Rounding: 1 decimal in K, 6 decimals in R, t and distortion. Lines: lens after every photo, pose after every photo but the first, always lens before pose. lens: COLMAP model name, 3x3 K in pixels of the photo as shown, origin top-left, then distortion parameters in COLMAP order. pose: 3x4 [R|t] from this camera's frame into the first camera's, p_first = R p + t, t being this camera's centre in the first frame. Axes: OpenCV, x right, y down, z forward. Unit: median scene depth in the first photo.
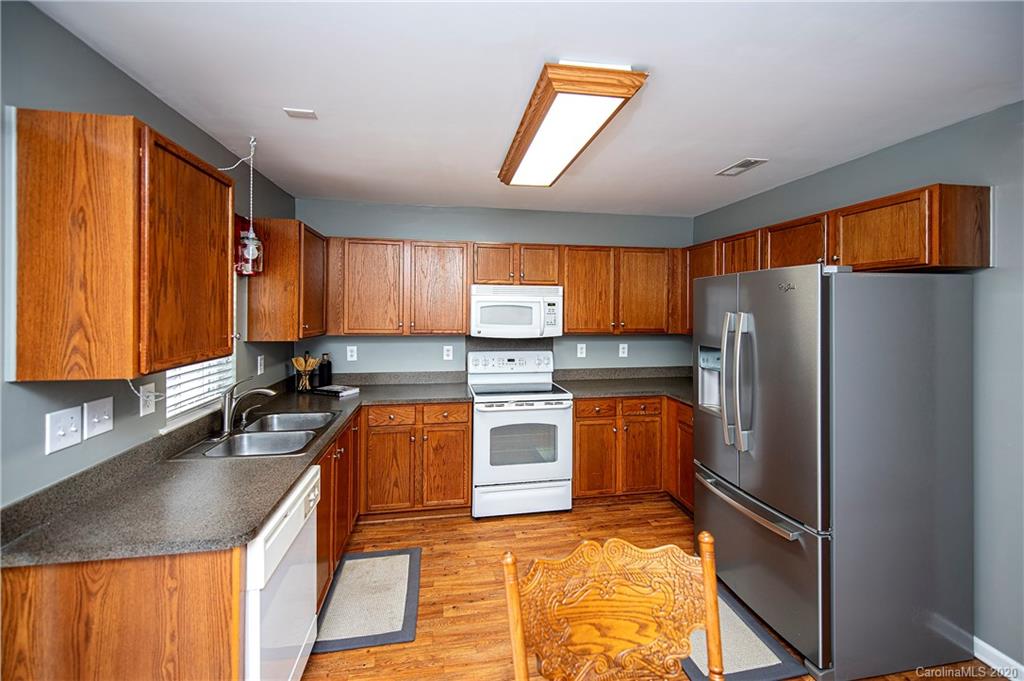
lens RADIAL K [[413.6, 0, 527.9], [0, 413.6, 309.5], [0, 0, 1]] dist [0.004143, 0.000265]
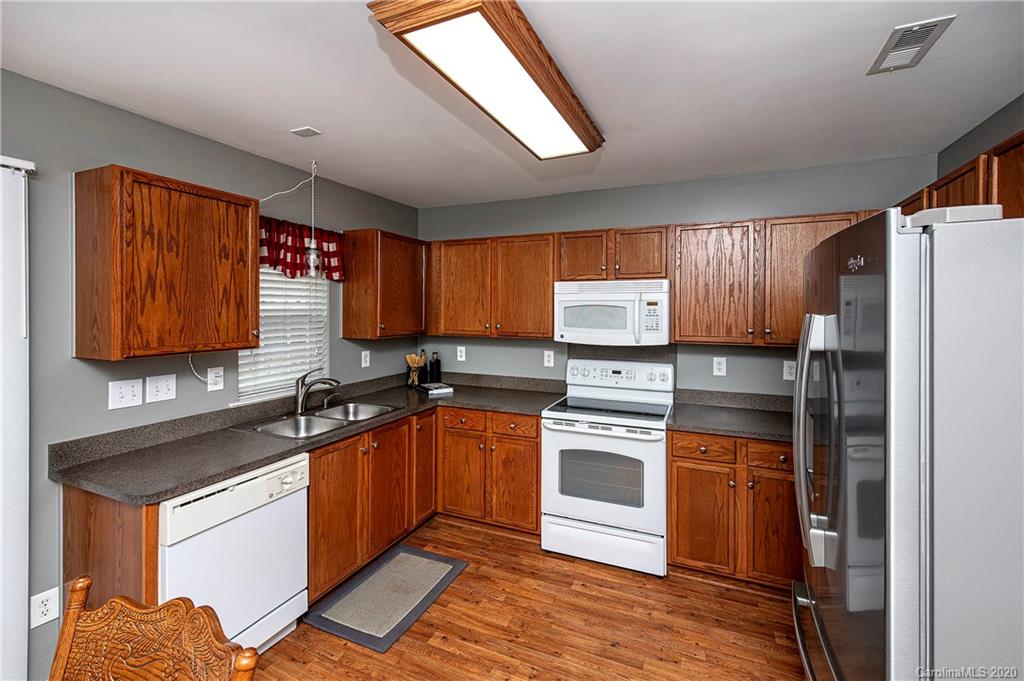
lens RADIAL K [[443.2, 0, 520.7], [0, 443.2, 312.6], [0, 0, 1]] dist [0.001126, 0.000321]
pose [[0.834700, 0.001713, -0.550703, 0.344733], [-0.000374, 0.999997, 0.002544, 0.003018], [0.550705, -0.001917, 0.834697, 0.196804]]
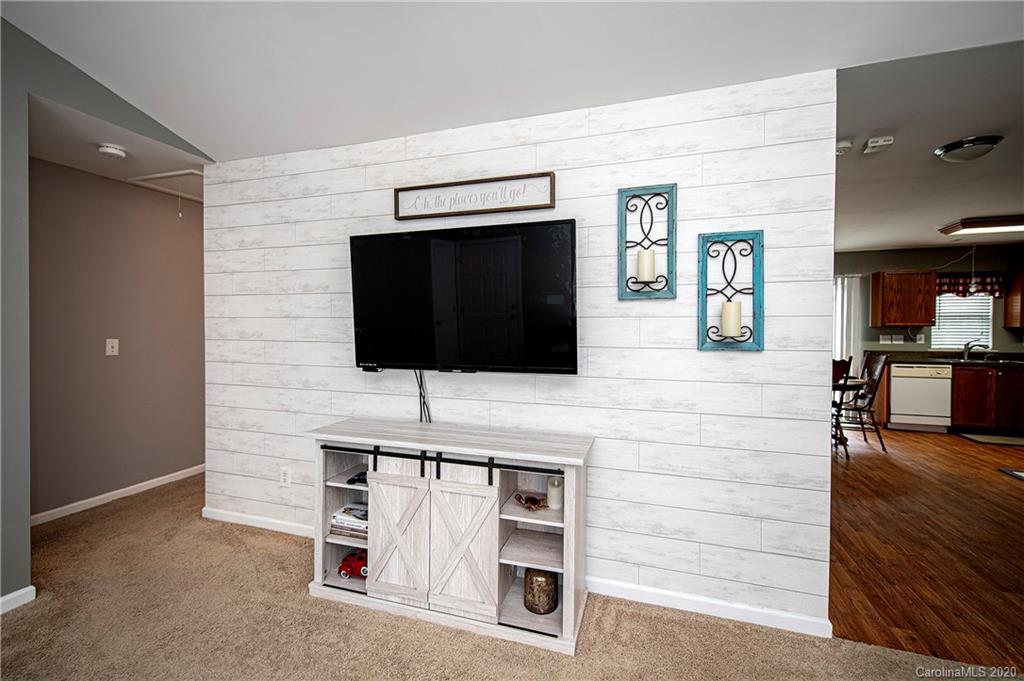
lens RADIAL K [[443.2, 0, 509.3], [0, 443.2, 331.6], [0, 0, 1]] dist [0.001126, 0.000321]
pose [[-0.475281, 0.003692, -0.879826, 2.067143], [-0.007178, 0.999942, 0.008074, 0.080990], [0.879805, 0.010153, -0.475226, -0.123224]]
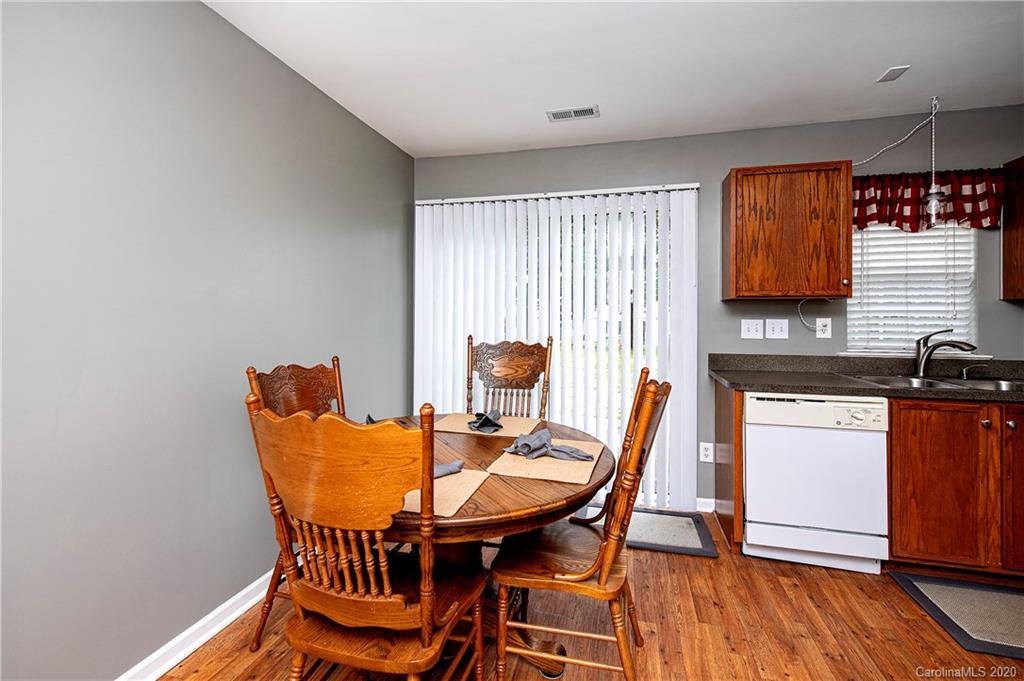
lens RADIAL K [[443.2, 0, 516.9], [0, 443.2, 314.9], [0, 0, 1]] dist [0.001126, 0.000321]
pose [[-0.412497, -0.010684, -0.910896, 0.535514], [-0.005356, 0.999942, -0.009302, 0.101820], [0.910943, 0.001042, -0.412531, 0.348856]]
